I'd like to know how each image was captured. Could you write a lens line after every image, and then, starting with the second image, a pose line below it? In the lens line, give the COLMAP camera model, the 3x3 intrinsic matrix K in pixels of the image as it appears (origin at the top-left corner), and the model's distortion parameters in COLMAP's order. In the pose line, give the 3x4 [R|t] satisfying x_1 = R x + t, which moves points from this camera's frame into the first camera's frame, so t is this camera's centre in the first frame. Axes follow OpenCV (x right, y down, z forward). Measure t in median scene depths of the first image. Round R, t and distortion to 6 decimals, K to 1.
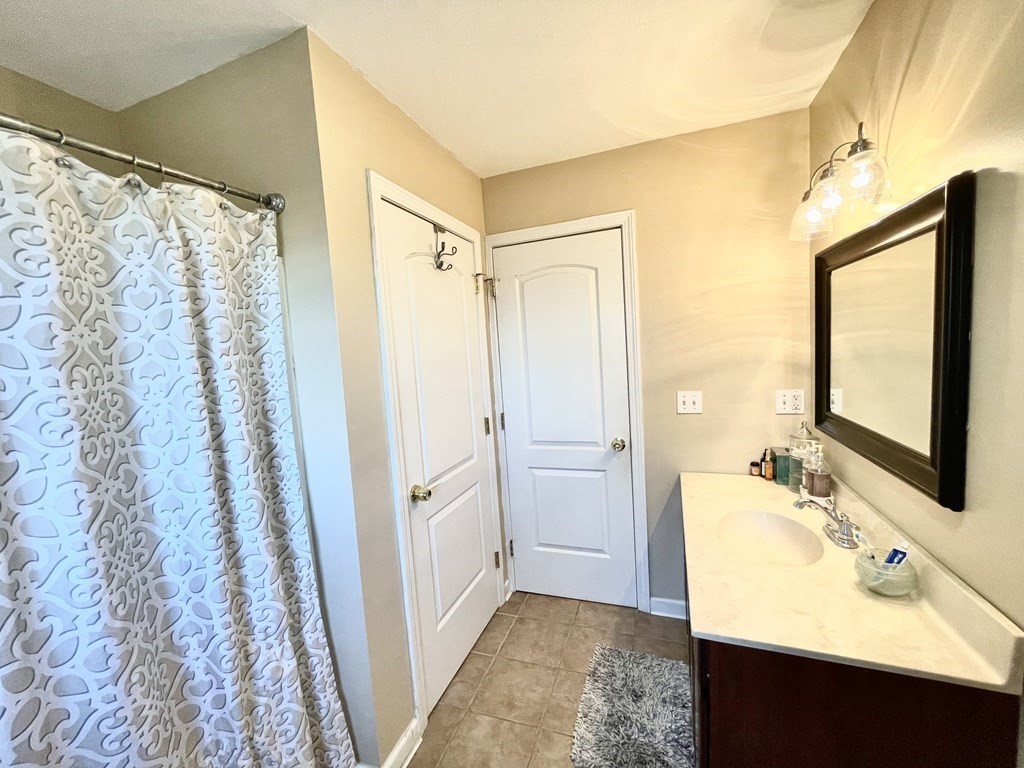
lens RADIAL K [[414.3, 0, 512.5], [0, 414.3, 385.6], [0, 0, 1]] dist [-0.002127, -0.000167]
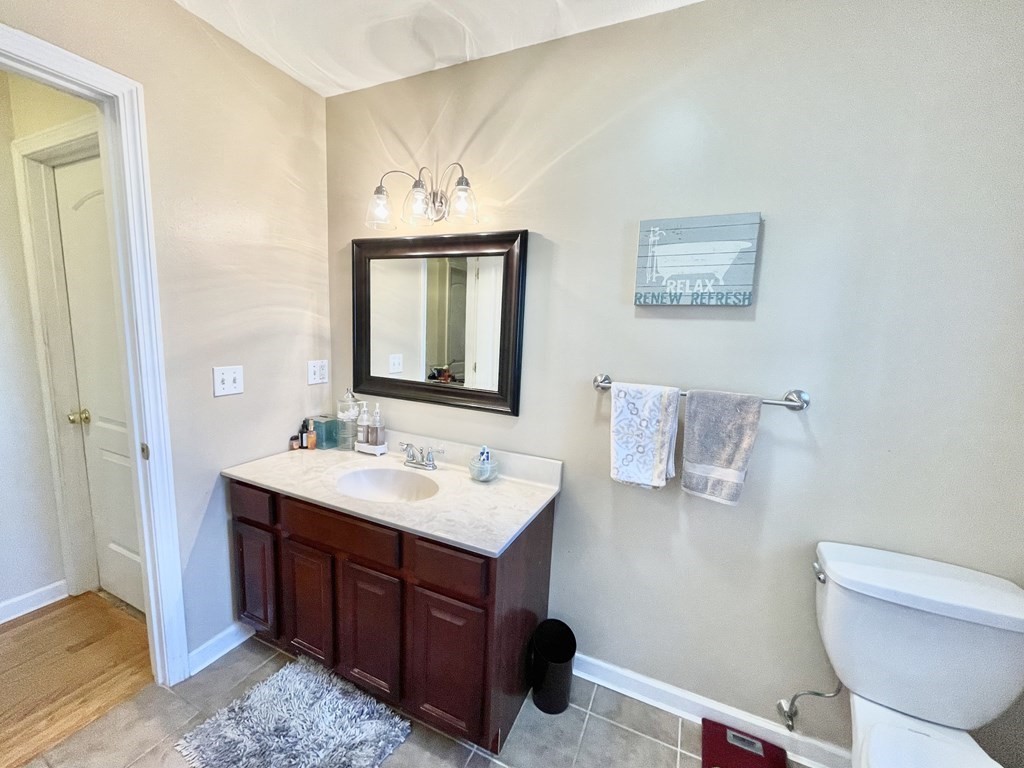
lens RADIAL K [[414.3, 0, 510.5], [0, 414.3, 383.9], [0, 0, 1]] dist [-0.002127, -0.000167]
pose [[0.081922, -0.080282, 0.993400, -0.350829], [0.040873, 0.996182, 0.077137, 0.007823], [-0.995800, 0.034284, 0.084891, 0.418419]]
